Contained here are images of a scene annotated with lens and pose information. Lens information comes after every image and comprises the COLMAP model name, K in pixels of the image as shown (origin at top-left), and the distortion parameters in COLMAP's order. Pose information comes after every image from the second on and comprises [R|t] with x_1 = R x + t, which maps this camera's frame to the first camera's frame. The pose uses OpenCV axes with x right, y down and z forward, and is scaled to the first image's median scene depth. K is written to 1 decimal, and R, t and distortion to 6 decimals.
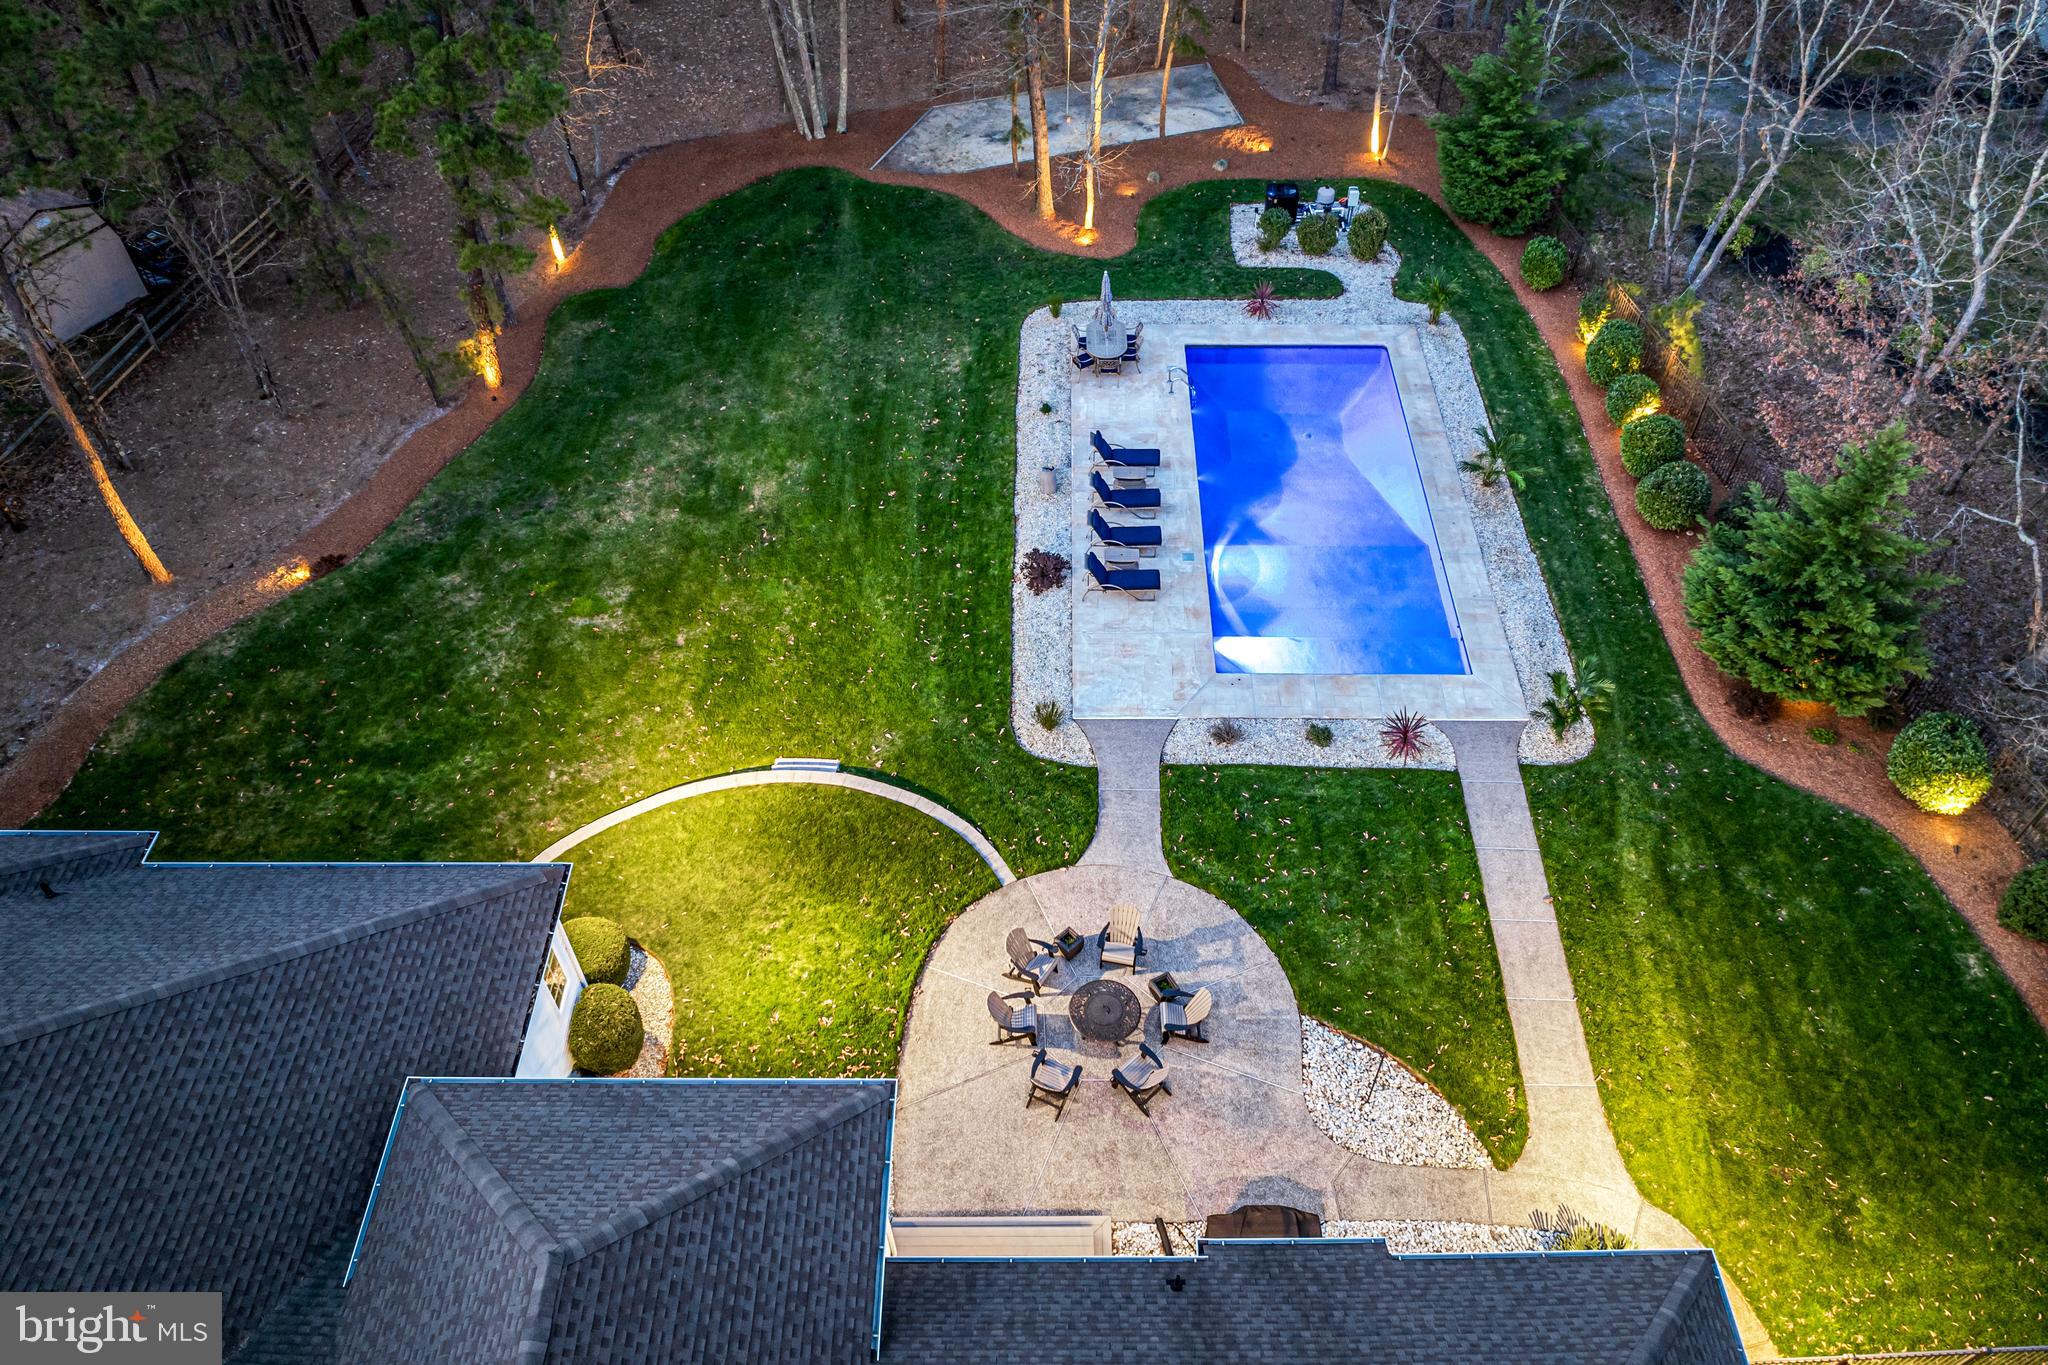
lens RADIAL K [[1451.5, 0, 1034.2], [0, 1451.5, 670.1], [0, 0, 1]] dist [-0.038370, -0.002895]
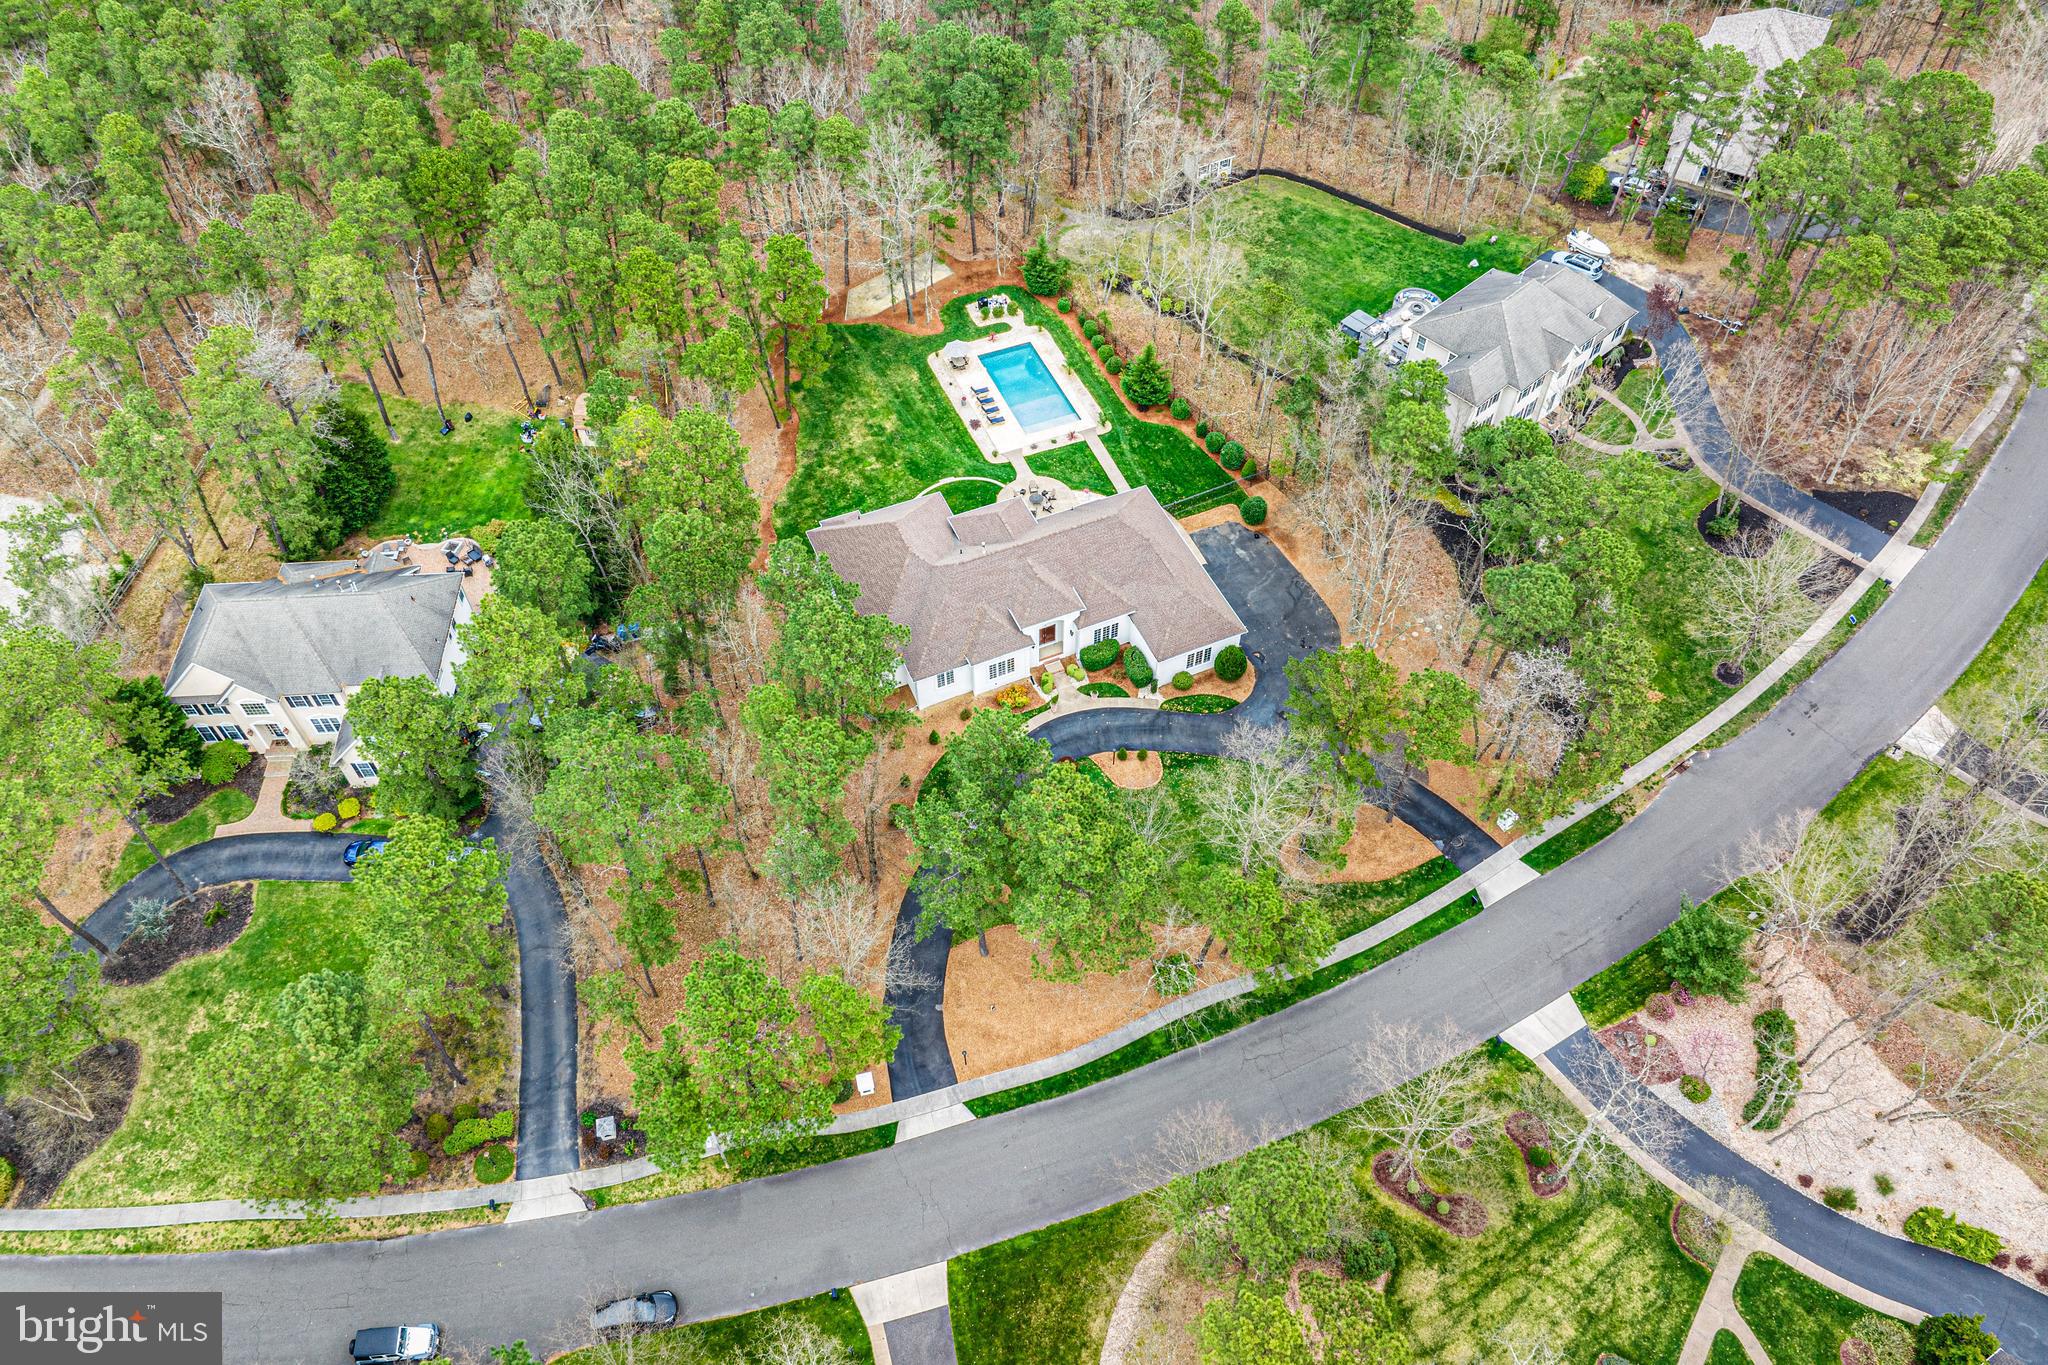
lens RADIAL K [[1451.5, 0, 1034.2], [0, 1451.5, 670.1], [0, 0, 1]] dist [-0.038370, -0.002895]
pose [[0.917620, -0.305177, 0.254636, -1.128847], [0.287867, 0.952046, 0.103637, 0.221318], [-0.274053, -0.021798, 0.961468, -3.060218]]
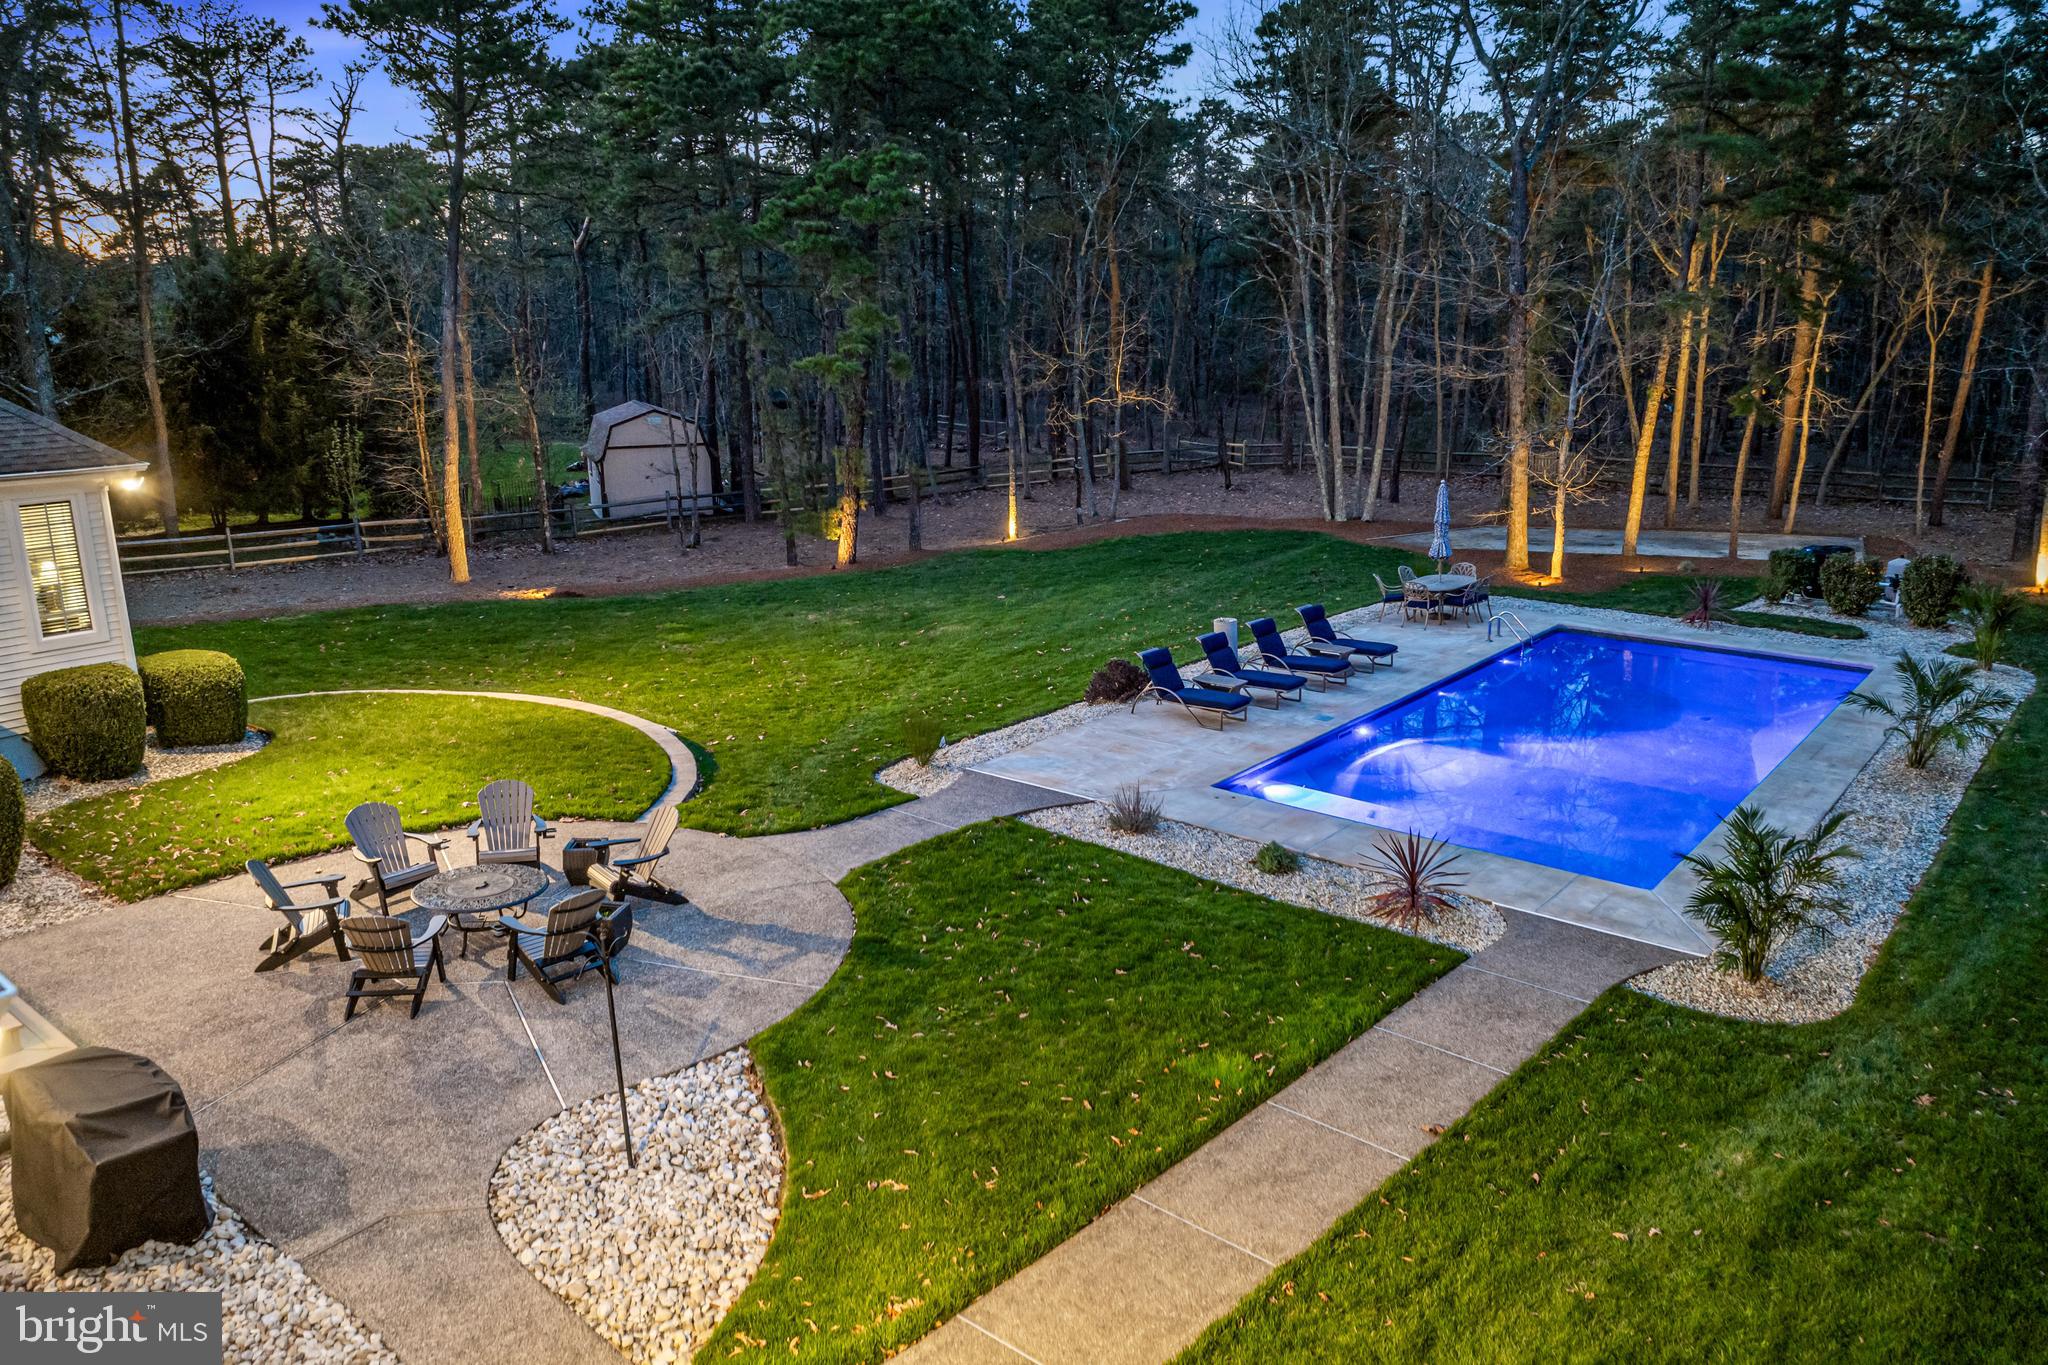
lens RADIAL K [[1451.5, 0, 1034.2], [0, 1451.5, 670.1], [0, 0, 1]] dist [-0.038370, -0.002895]
pose [[0.777602, 0.155268, -0.609284, 0.425935], [-0.457273, 0.804753, -0.378516, 0.222883], [0.431552, 0.572944, 0.696777, 0.524386]]
